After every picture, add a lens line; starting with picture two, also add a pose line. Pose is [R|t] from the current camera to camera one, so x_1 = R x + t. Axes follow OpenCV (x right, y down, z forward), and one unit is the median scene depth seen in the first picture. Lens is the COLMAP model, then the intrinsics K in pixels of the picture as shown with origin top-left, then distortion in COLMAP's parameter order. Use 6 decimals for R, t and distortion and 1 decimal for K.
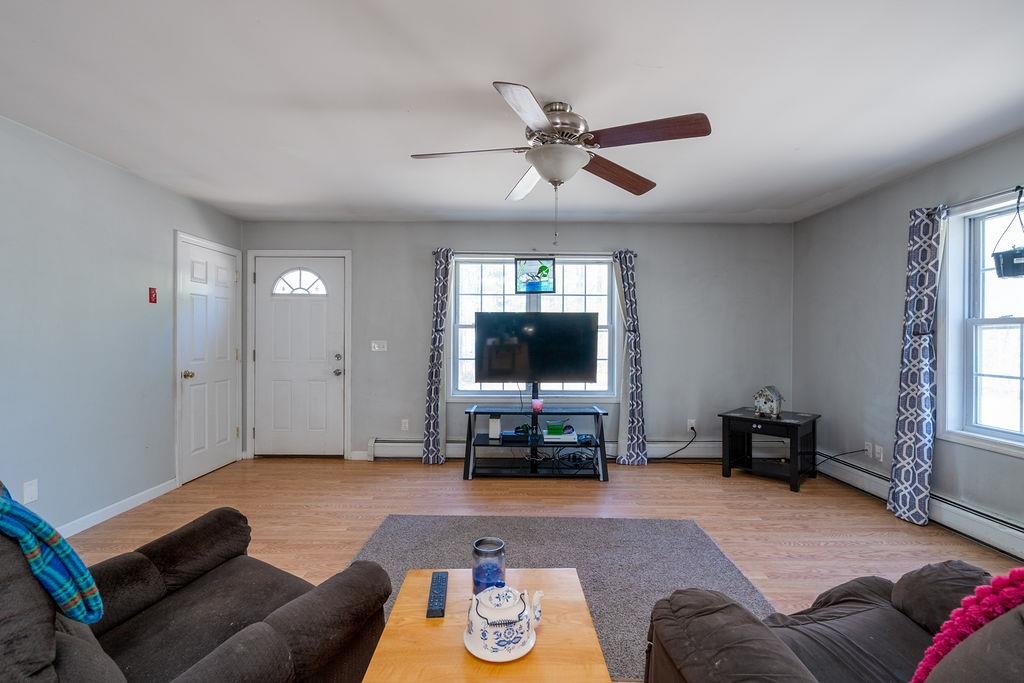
lens RADIAL K [[461.5, 0, 517.7], [0, 461.5, 341.1], [0, 0, 1]] dist [-0.005809, 0.001752]
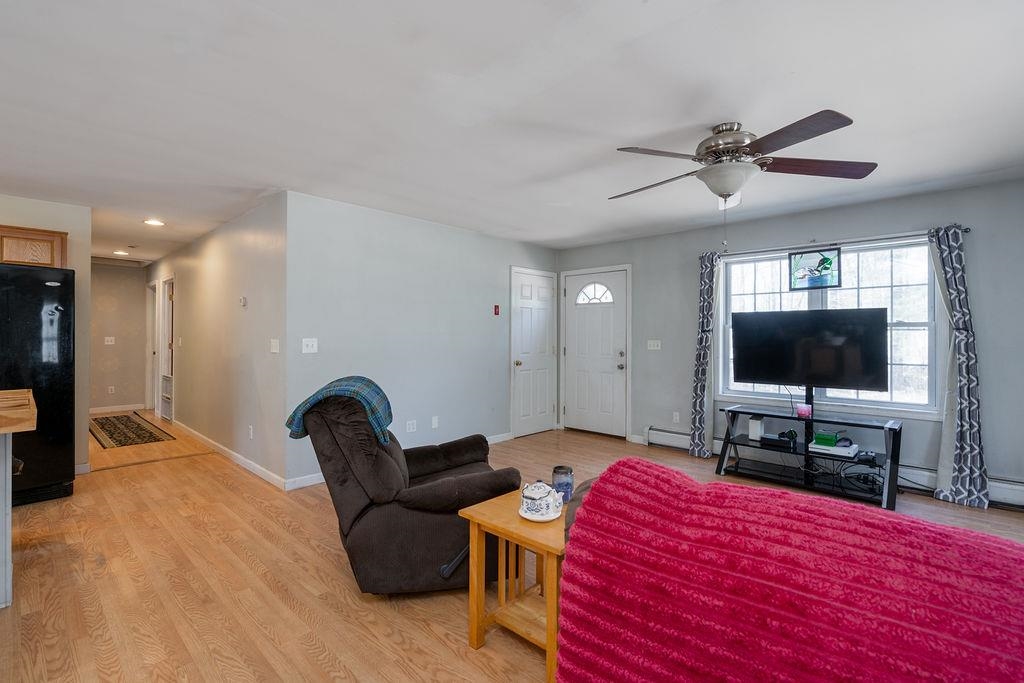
lens RADIAL K [[461.5, 0, 509.1], [0, 461.5, 332.2], [0, 0, 1]] dist [-0.005809, 0.001752]
pose [[0.726582, -0.007991, -0.687034, 0.228858], [-0.006240, 0.999814, -0.018228, 0.001857], [0.687052, 0.017531, 0.726397, -0.071335]]
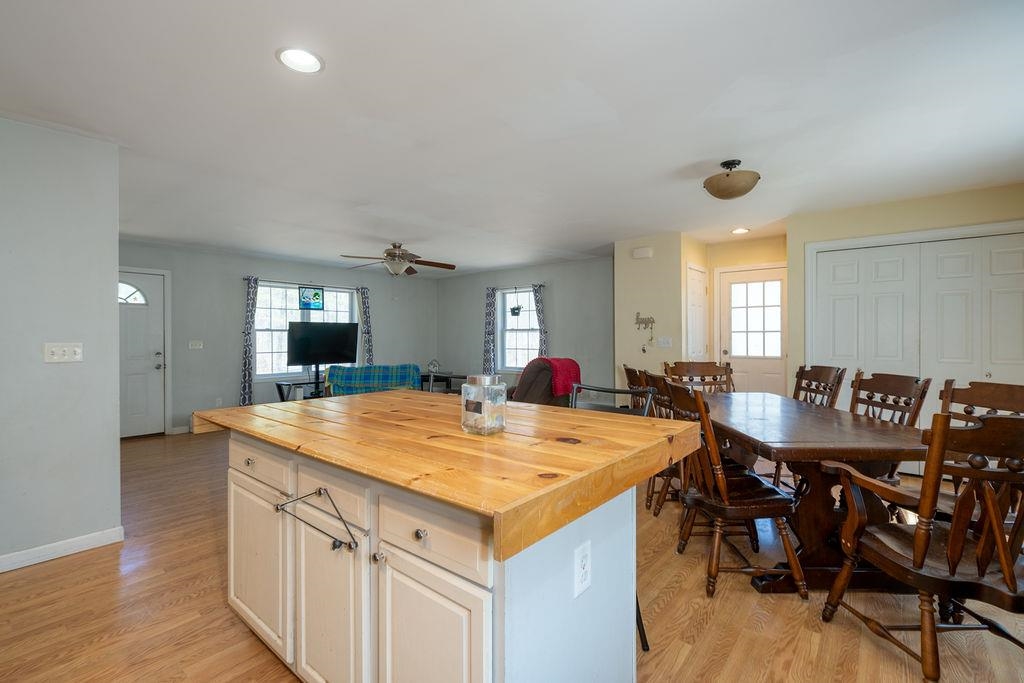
lens RADIAL K [[461.5, 0, 505.0], [0, 461.5, 340.7], [0, 0, 1]] dist [-0.005809, 0.001752]
pose [[0.647139, -0.013851, 0.762246, -0.760435], [0.014798, 0.999875, 0.005606, 0.004704], [-0.762228, 0.007652, 0.647263, -0.544742]]
